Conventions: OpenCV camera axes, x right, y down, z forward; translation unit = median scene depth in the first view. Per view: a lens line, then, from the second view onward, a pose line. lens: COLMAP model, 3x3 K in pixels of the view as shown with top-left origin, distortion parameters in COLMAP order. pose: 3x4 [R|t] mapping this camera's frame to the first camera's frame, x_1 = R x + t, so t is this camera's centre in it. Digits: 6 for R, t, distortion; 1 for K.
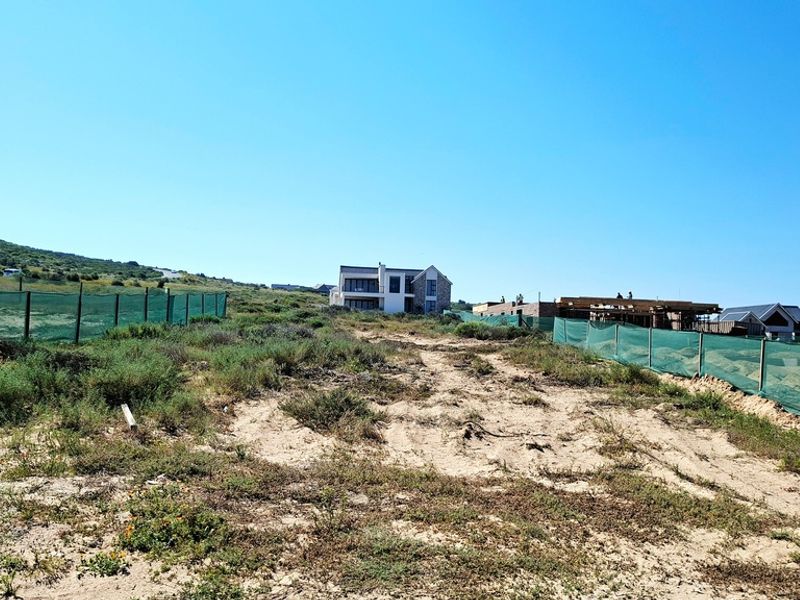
lens RADIAL K [[539.8, 0, 398.3], [0, 539.8, 296.2], [0, 0, 1]] dist [0.060120, -0.037101]
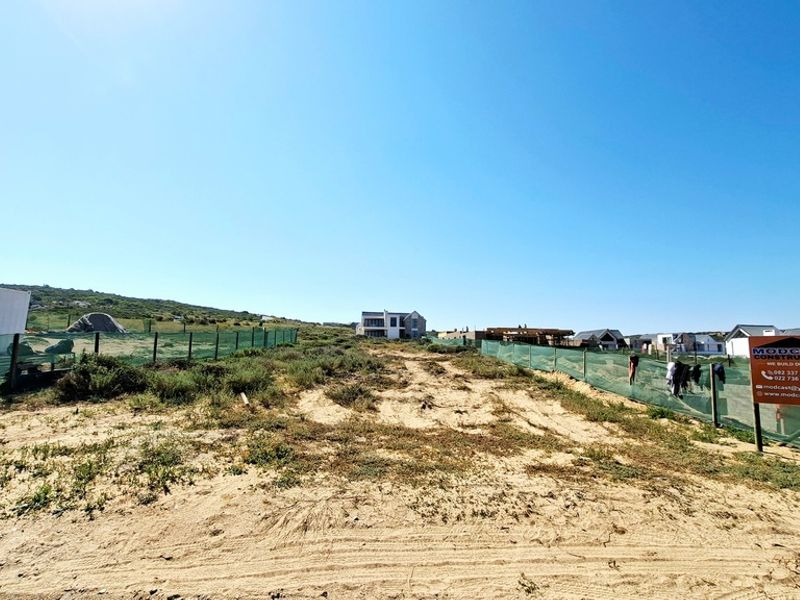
lens RADIAL K [[320.0, 0, 403.0], [0, 320.0, 297.0], [0, 0, 1]] dist [-0.012292, 0.000555]
pose [[0.999797, -0.017058, 0.010709, 0.052840], [0.017973, 0.995577, -0.092212, -0.022476], [-0.009088, 0.092385, 0.995682, -0.141734]]
